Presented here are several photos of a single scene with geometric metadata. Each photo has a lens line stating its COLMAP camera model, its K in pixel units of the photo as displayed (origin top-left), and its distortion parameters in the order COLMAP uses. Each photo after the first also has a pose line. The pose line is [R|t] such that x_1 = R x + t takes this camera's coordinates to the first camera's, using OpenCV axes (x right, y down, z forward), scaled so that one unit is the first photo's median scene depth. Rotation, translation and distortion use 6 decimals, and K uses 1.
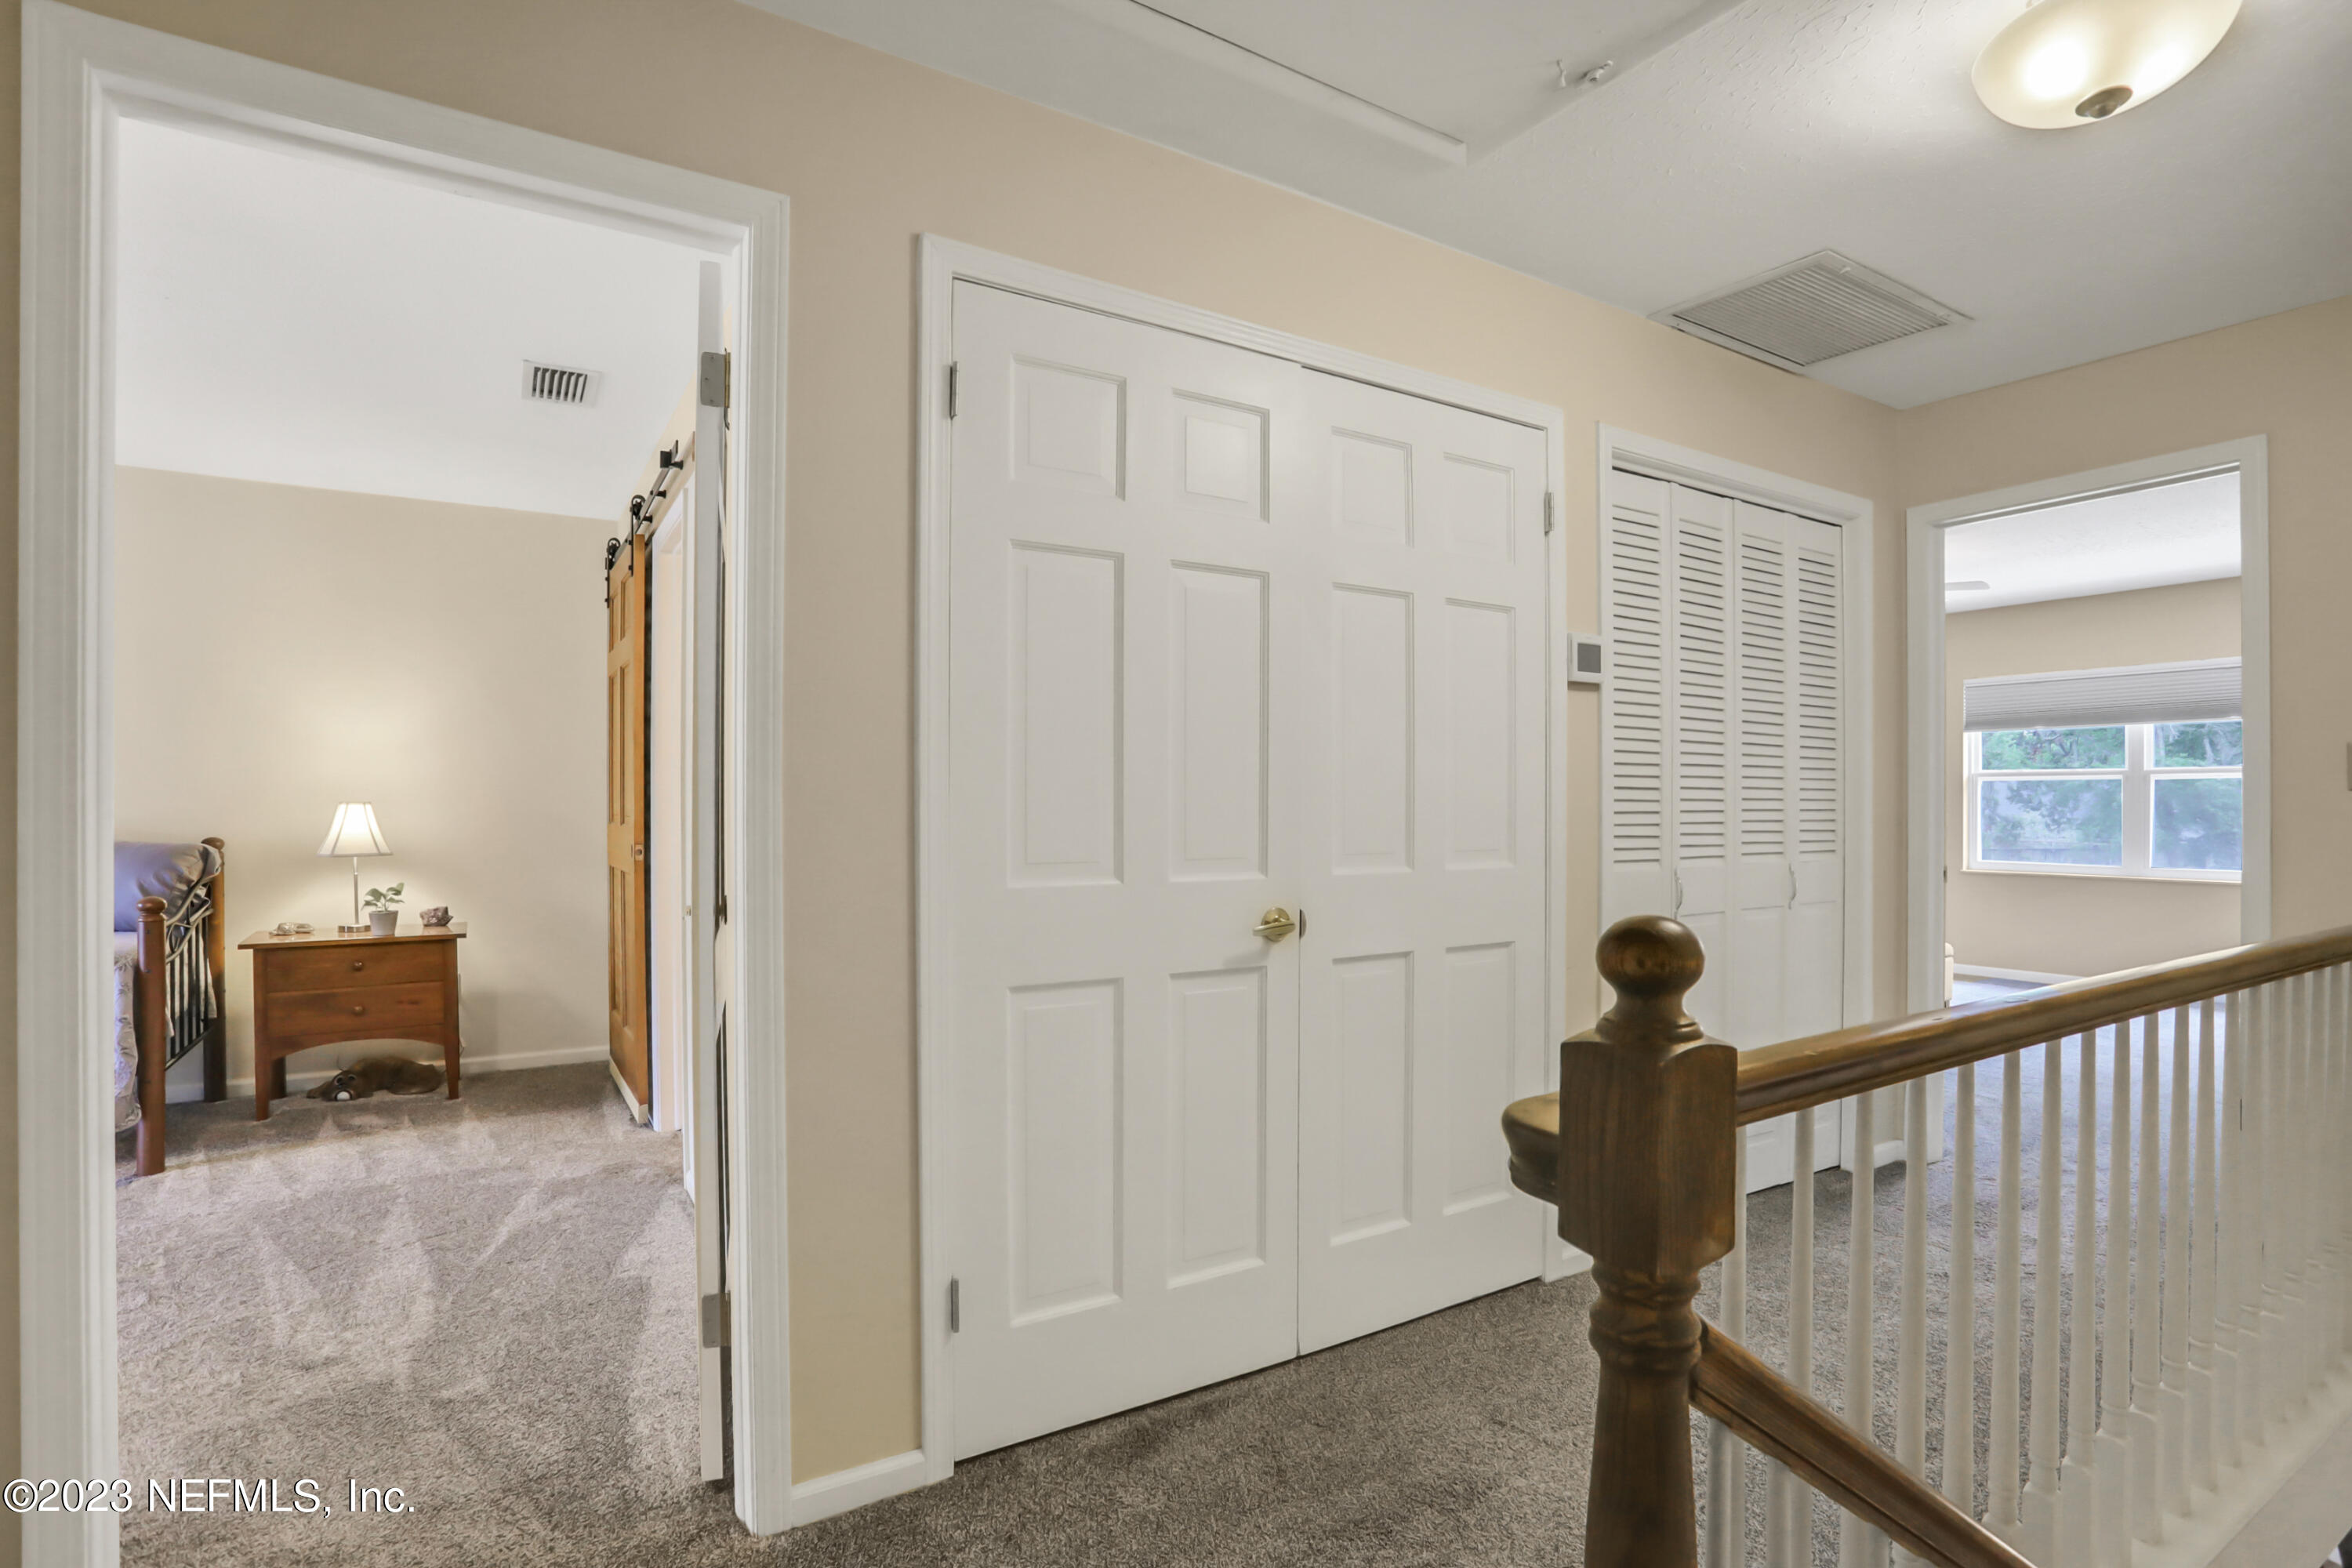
lens RADIAL K [[1164.3, 0, 1194.3], [0, 1164.3, 801.8], [0, 0, 1]] dist [-0.062941, 0.022848]
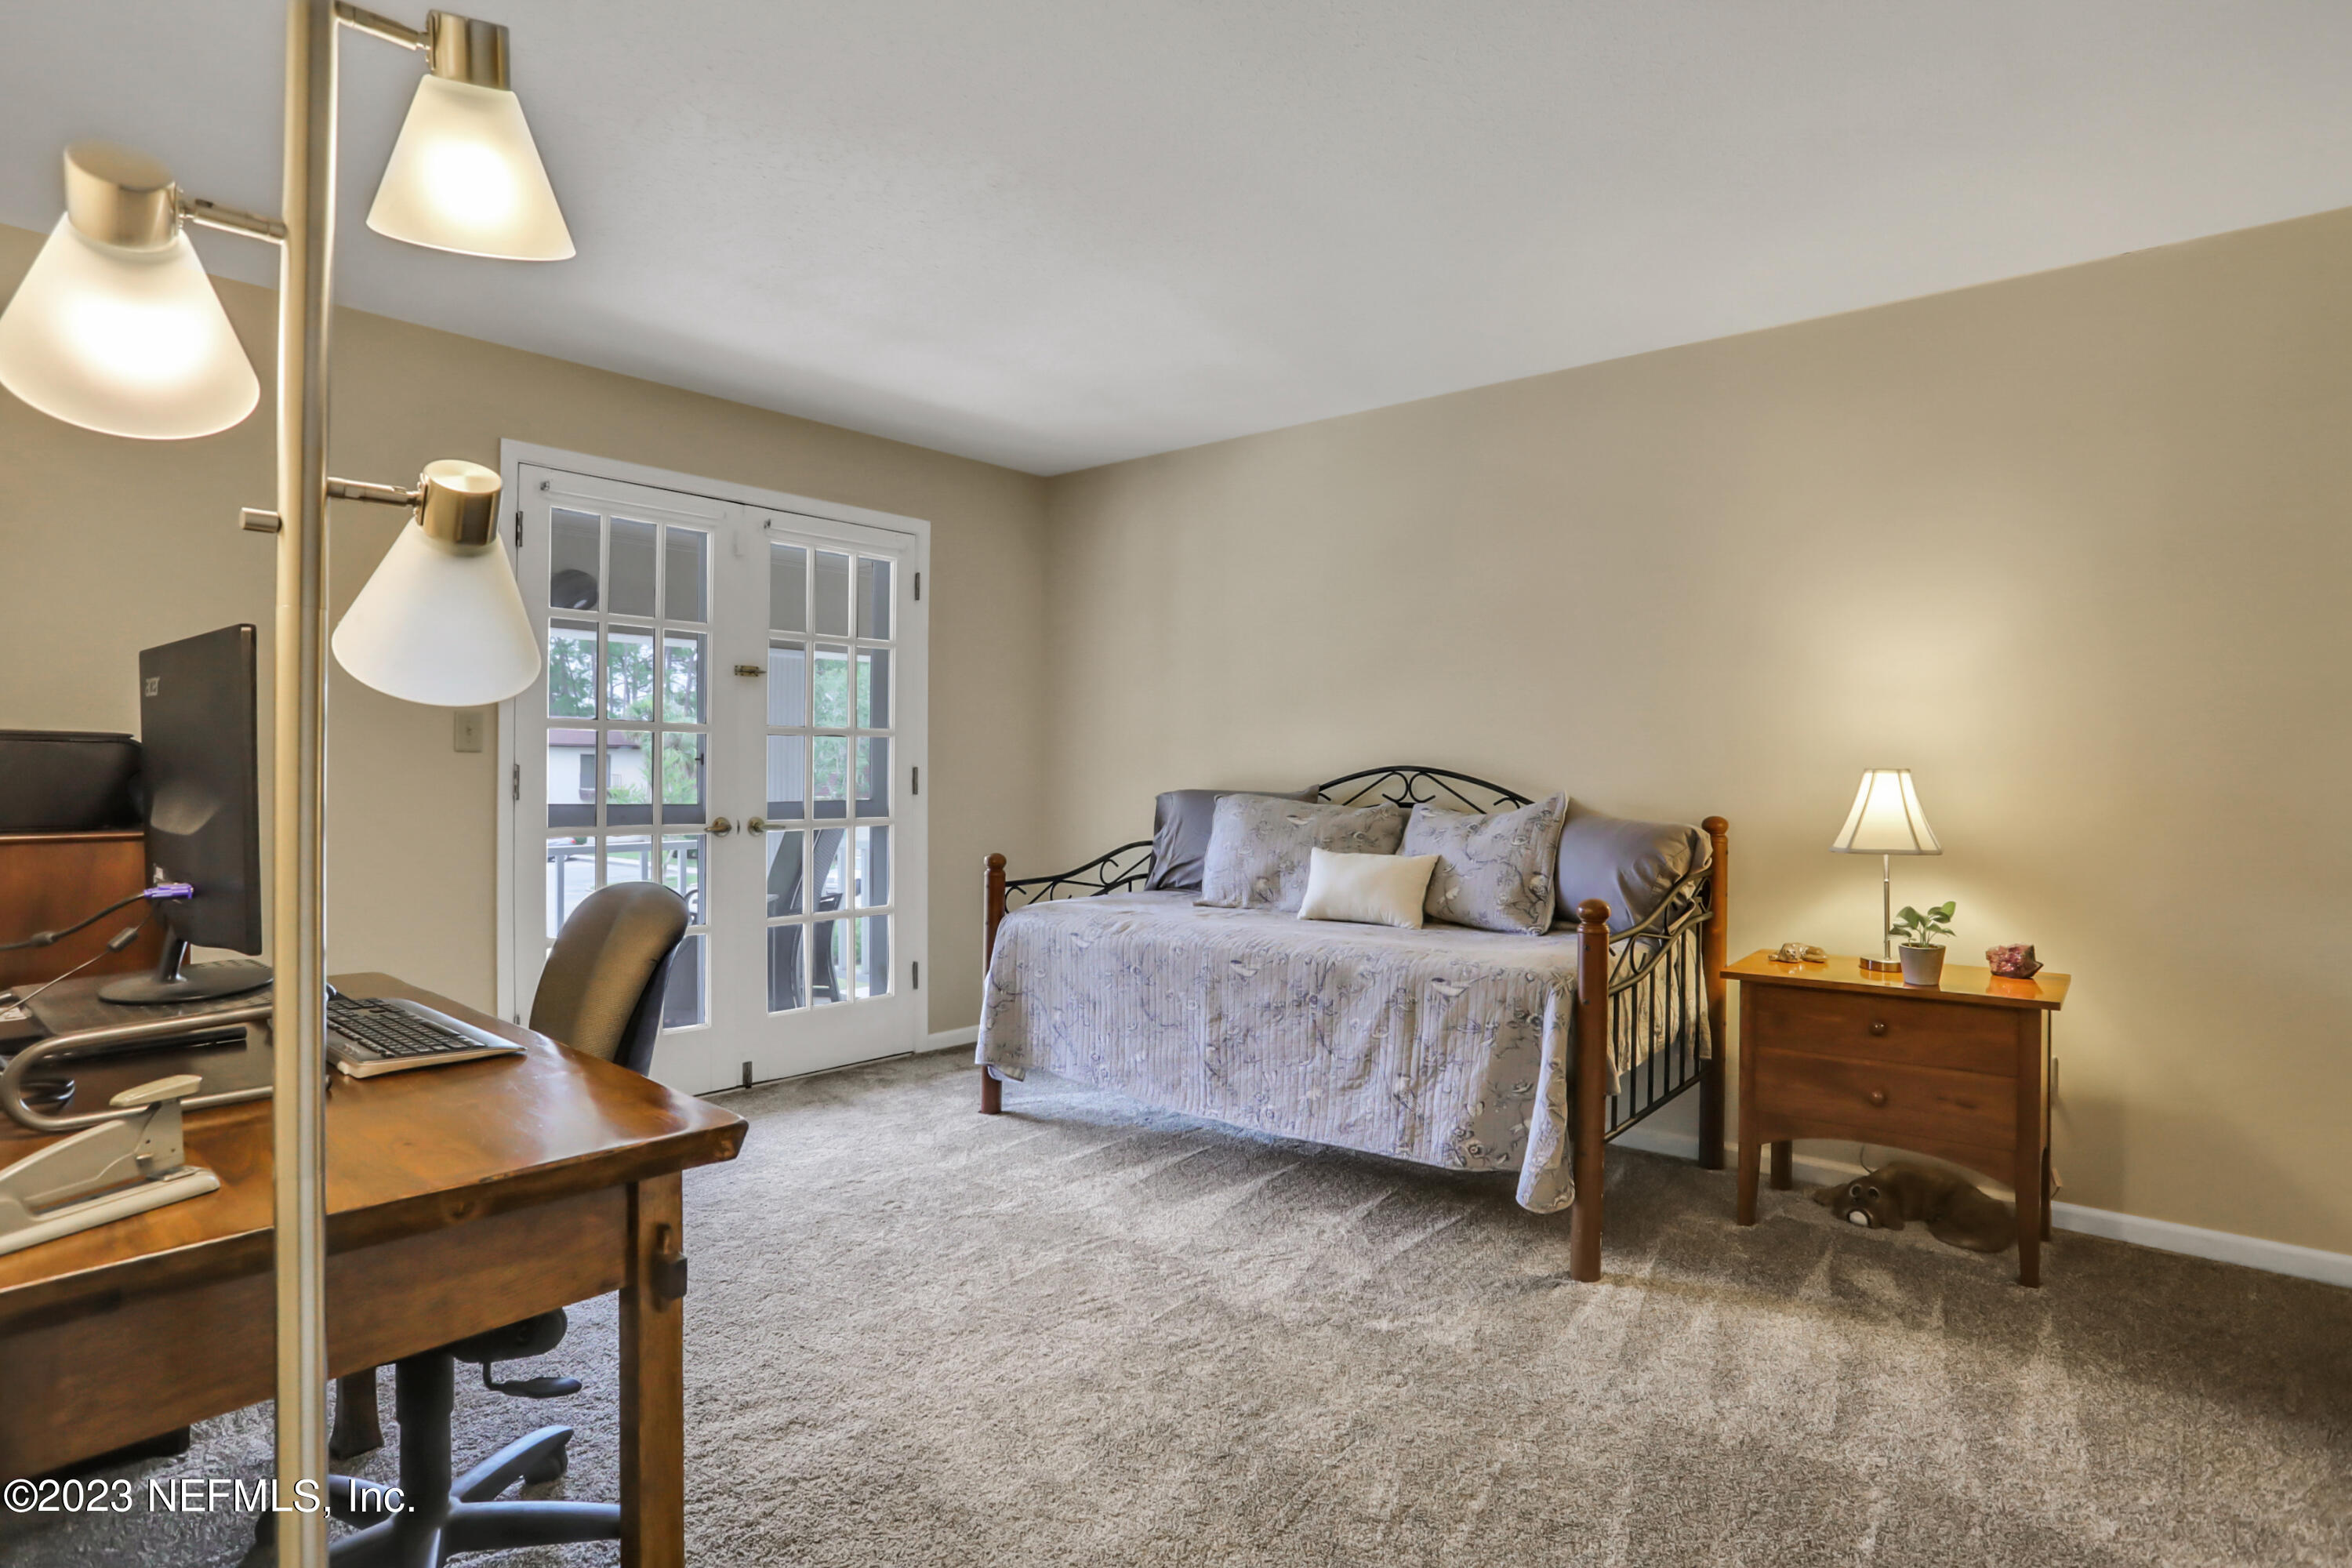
lens RADIAL K [[1164.3, 0, 1195.4], [0, 1164.3, 777.5], [0, 0, 1]] dist [-0.062941, 0.022848]
pose [[0.299735, 0.003766, -0.954015, -0.256005], [0.001557, 0.999989, 0.004436, 0.001502], [0.954021, -0.002815, 0.299726, 0.461255]]
